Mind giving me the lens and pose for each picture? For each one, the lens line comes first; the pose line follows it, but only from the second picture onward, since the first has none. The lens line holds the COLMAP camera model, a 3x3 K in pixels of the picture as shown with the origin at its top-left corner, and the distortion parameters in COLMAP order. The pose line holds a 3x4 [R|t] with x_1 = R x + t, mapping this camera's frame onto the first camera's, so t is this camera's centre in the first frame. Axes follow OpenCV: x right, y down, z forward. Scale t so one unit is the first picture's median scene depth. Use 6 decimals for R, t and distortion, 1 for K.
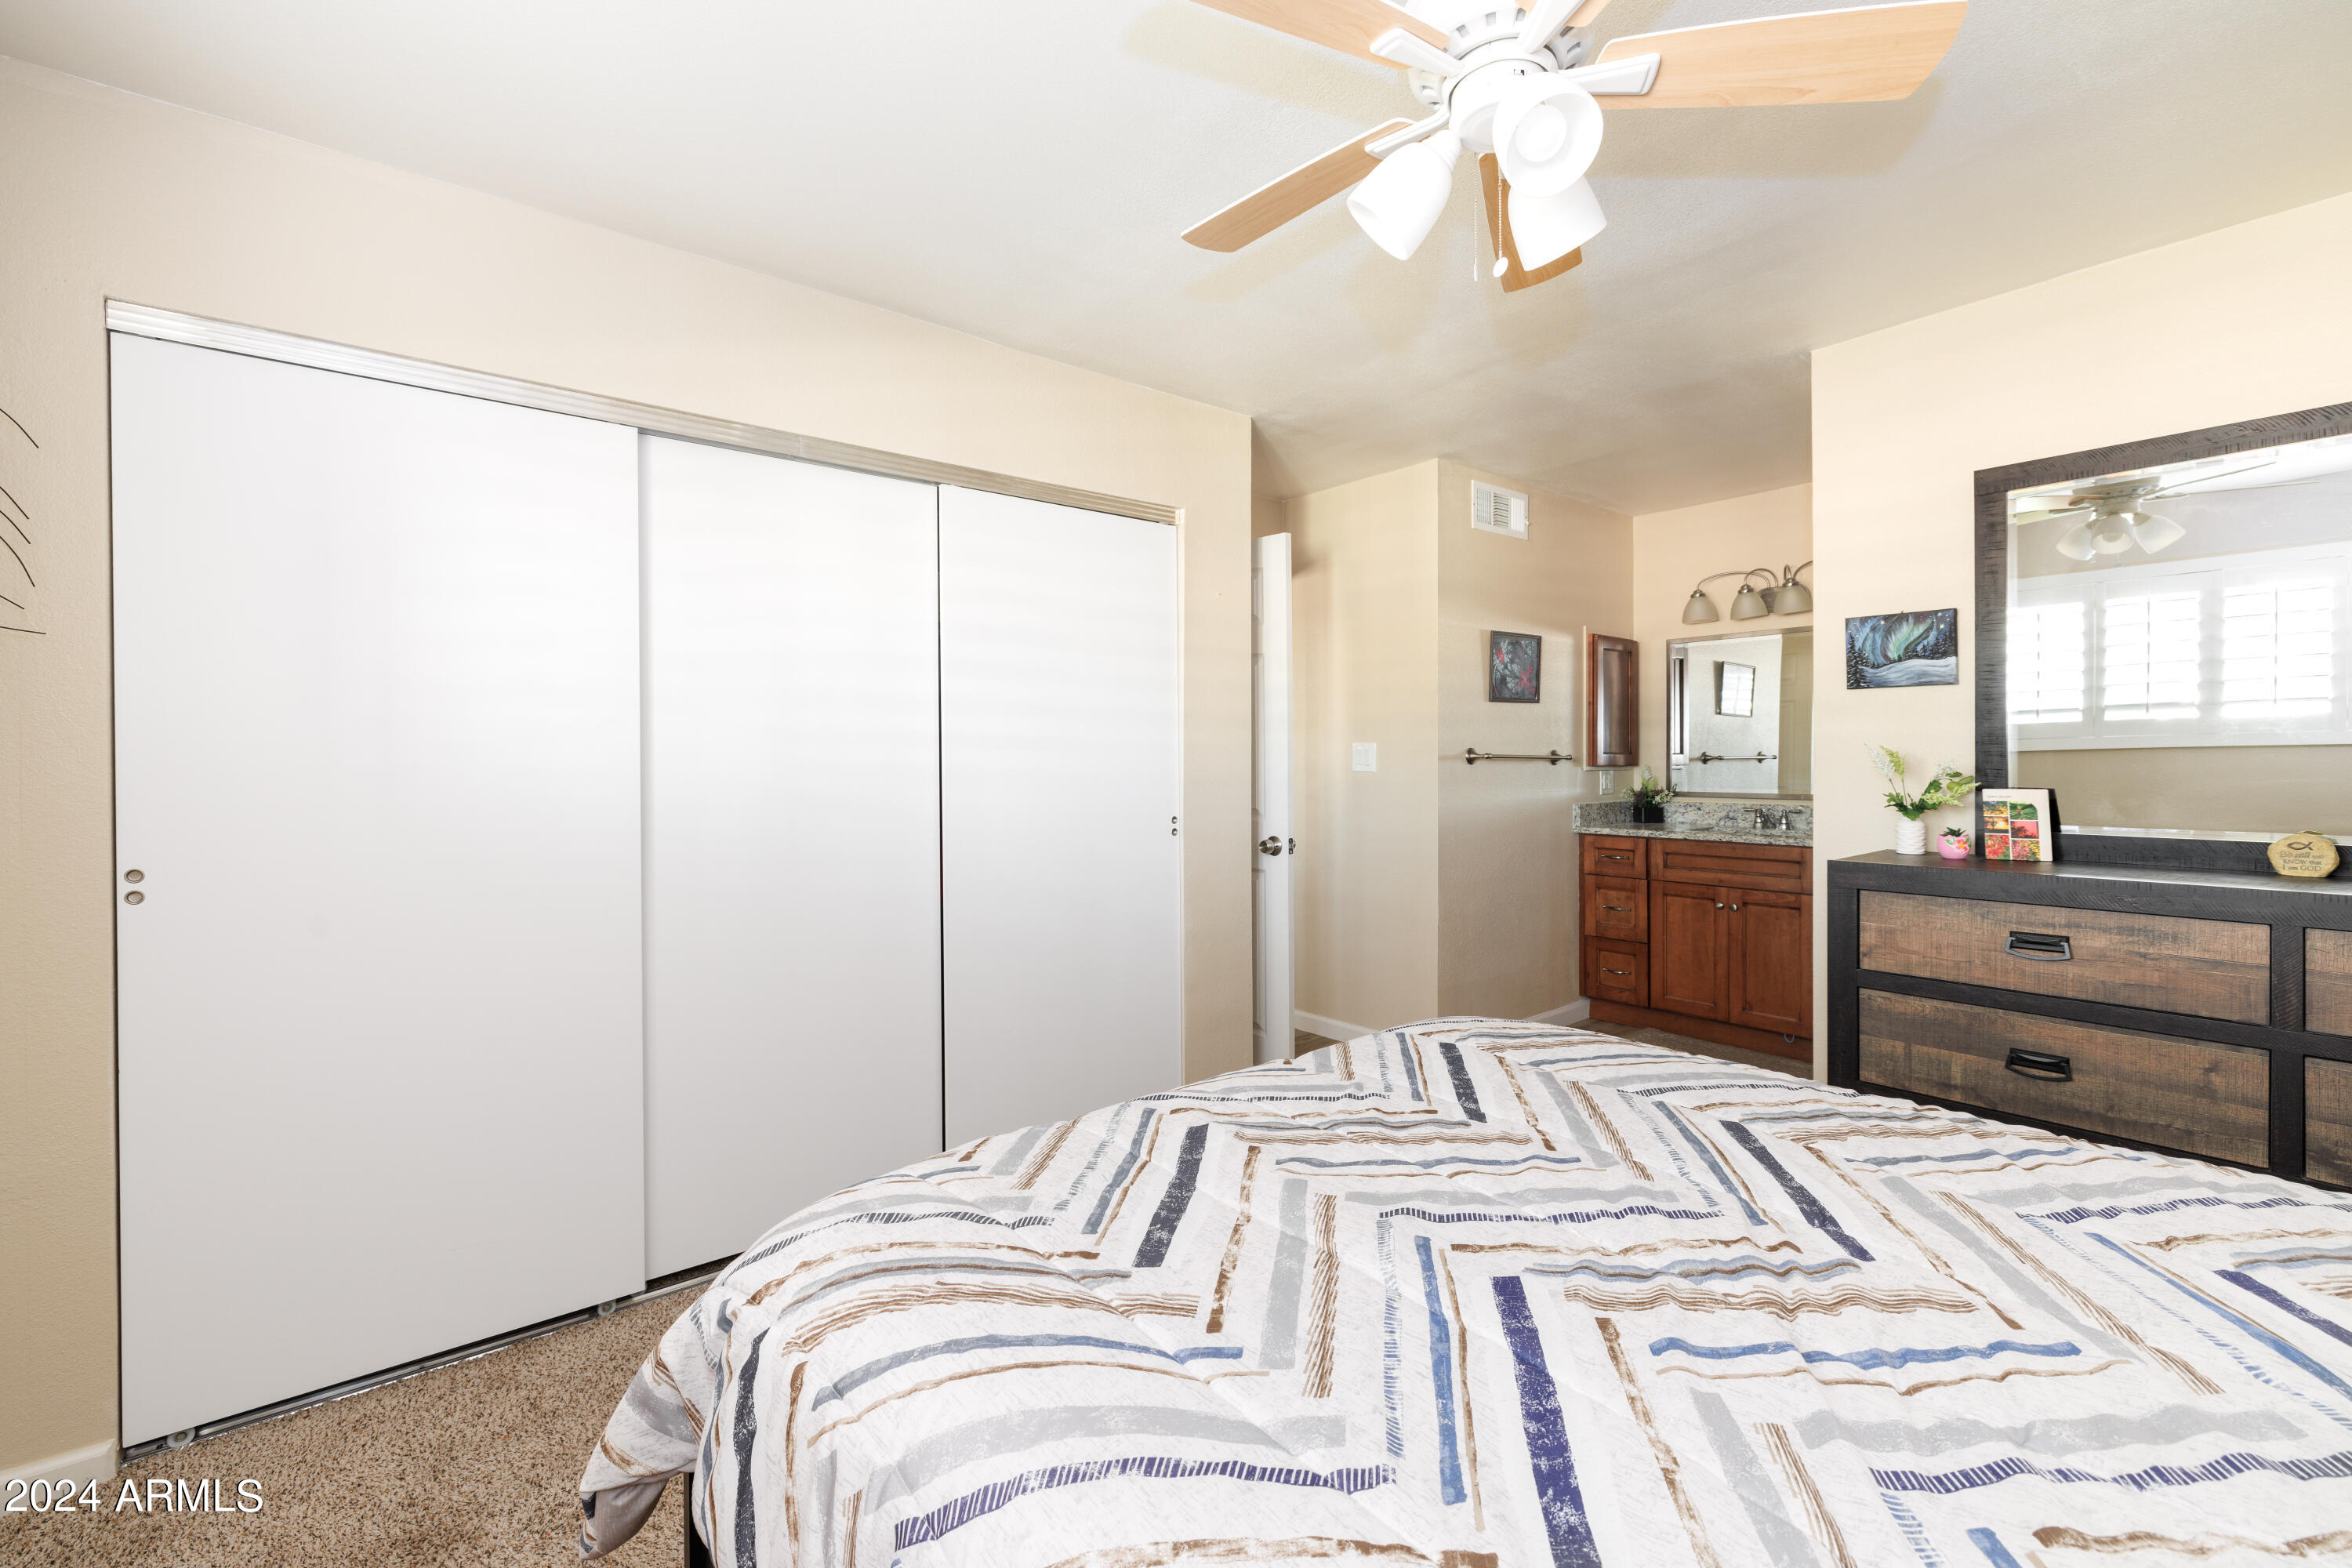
lens RADIAL K [[991.6, 0, 1178.9], [0, 991.6, 773.8], [0, 0, 1]] dist [-0.000243, -0.000363]
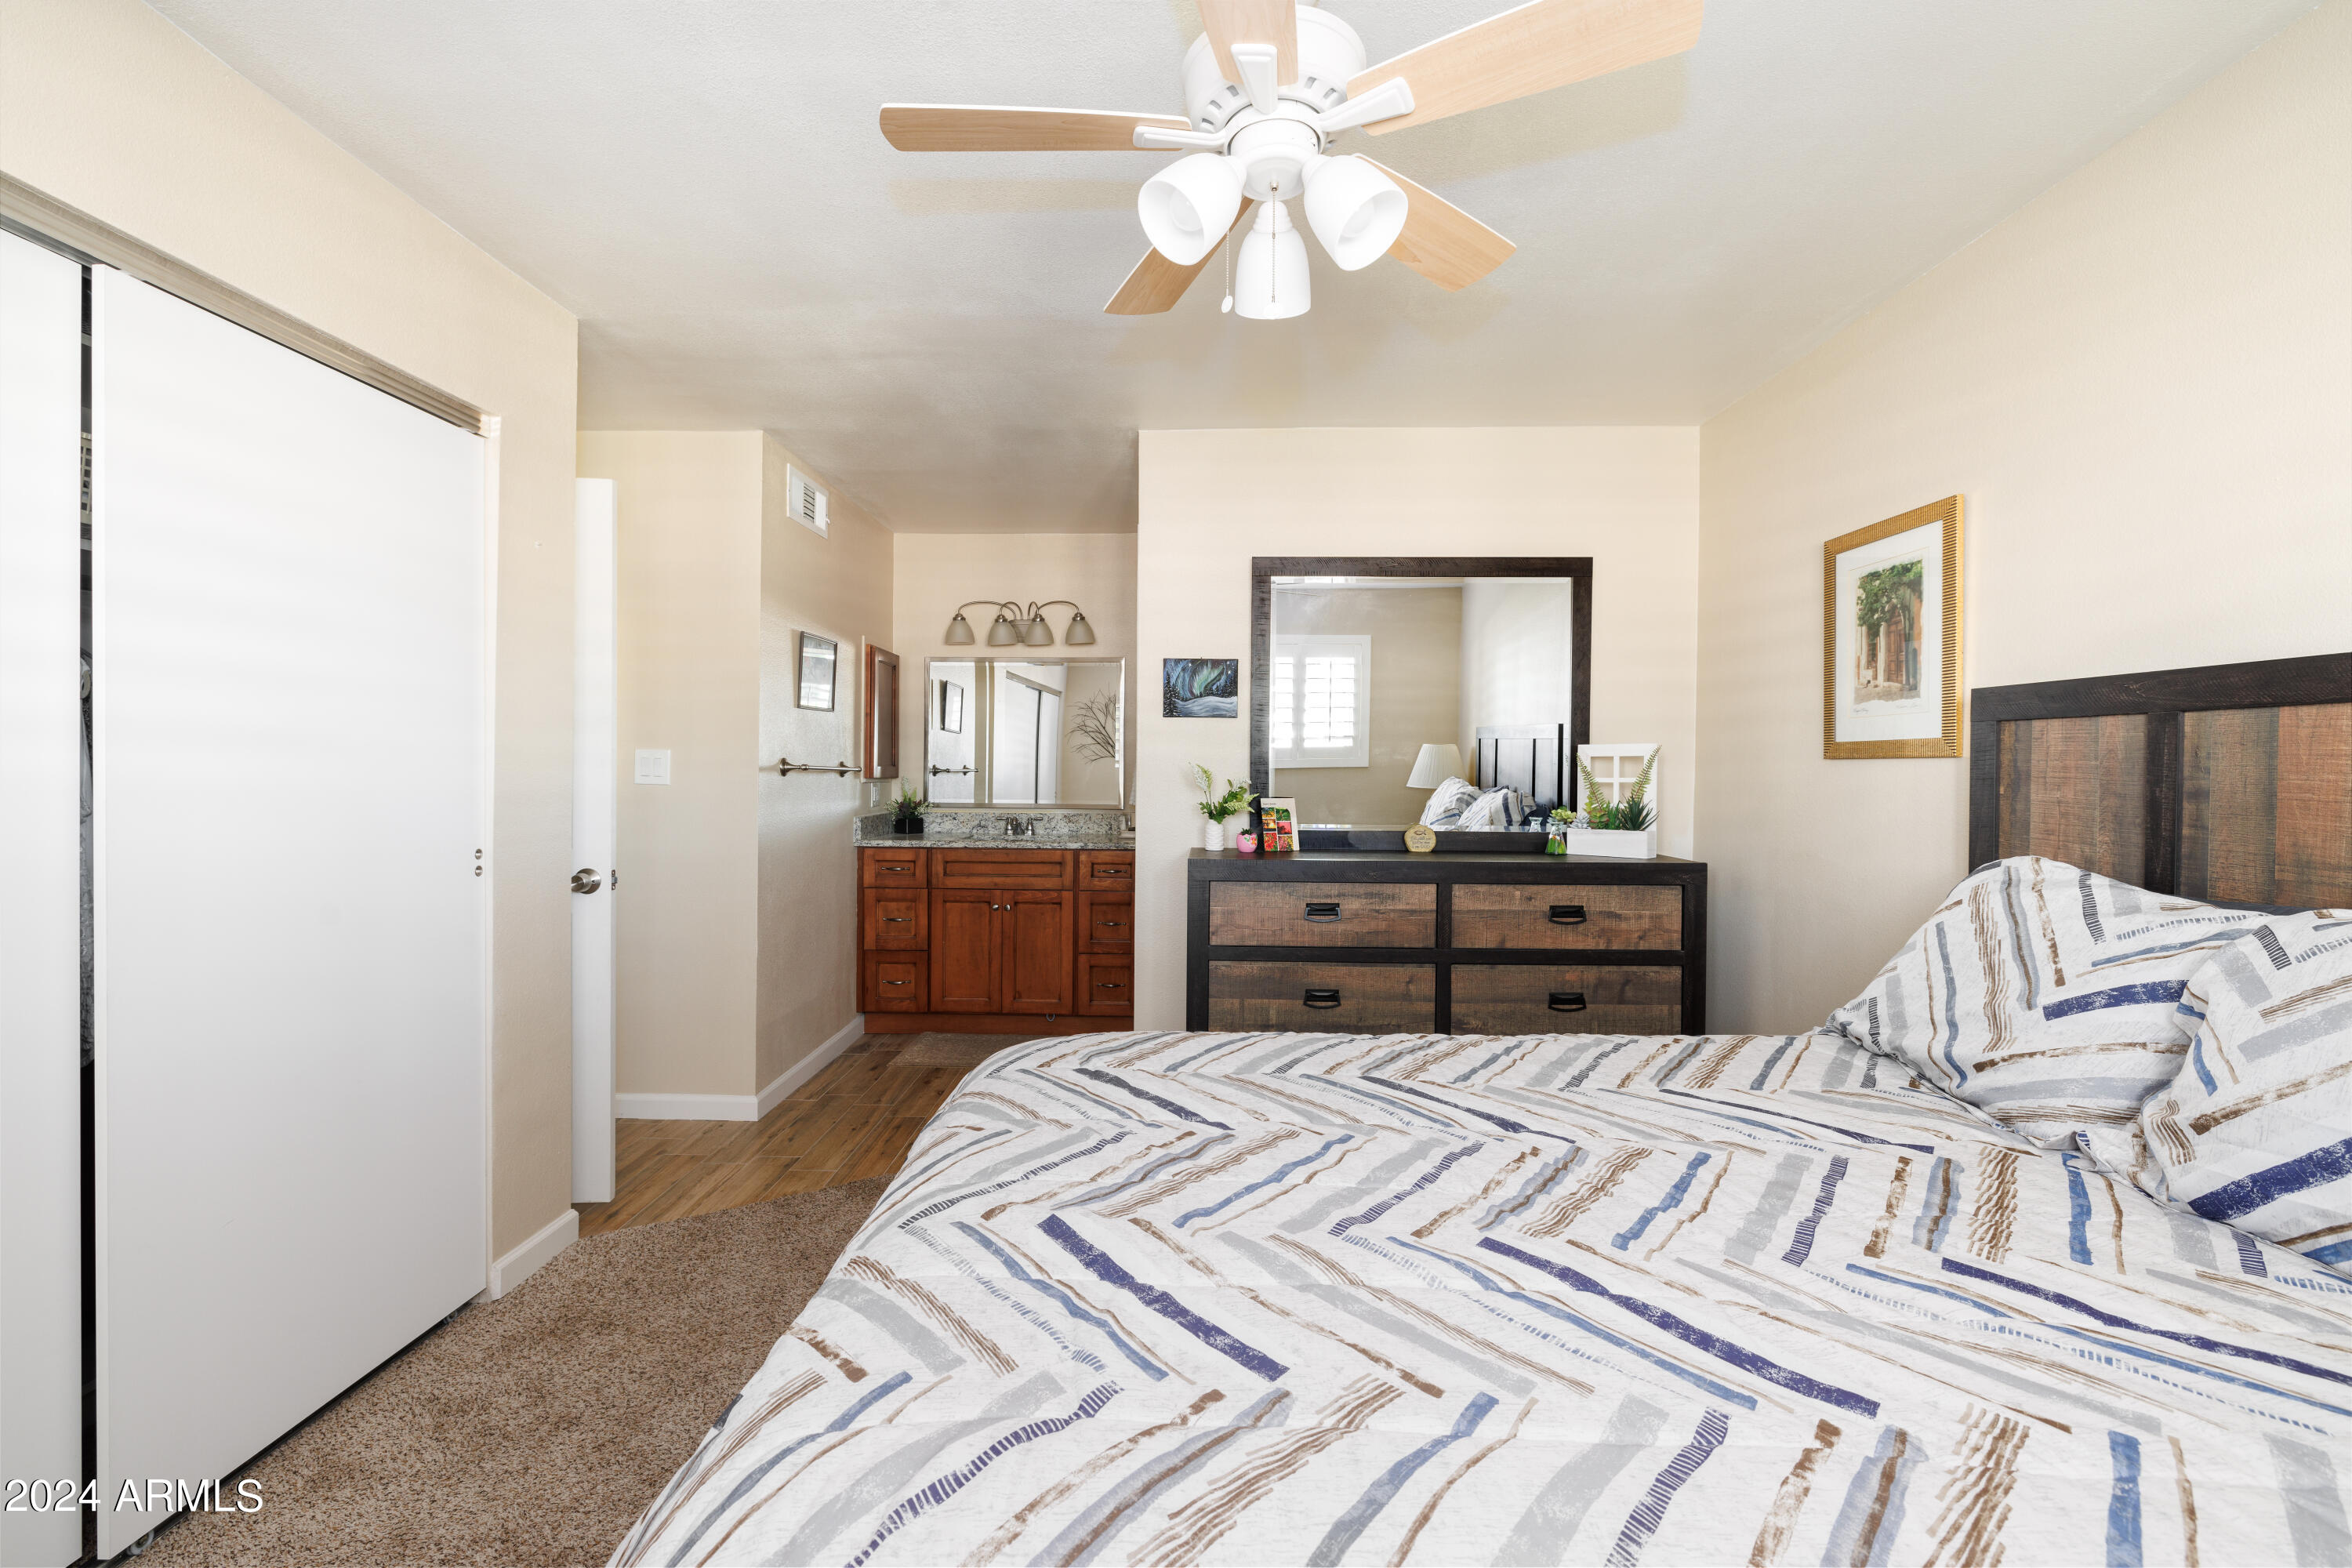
lens RADIAL K [[1023.1, 0, 1176.0], [0, 1023.1, 784.0], [0, 0, 1]] dist [-0.014429, 0.004221]
pose [[0.651066, -0.000162, 0.759021, -0.292438], [-0.000006, 1.000000, 0.000219, -0.004075], [-0.759021, -0.000147, 0.651066, 0.193511]]
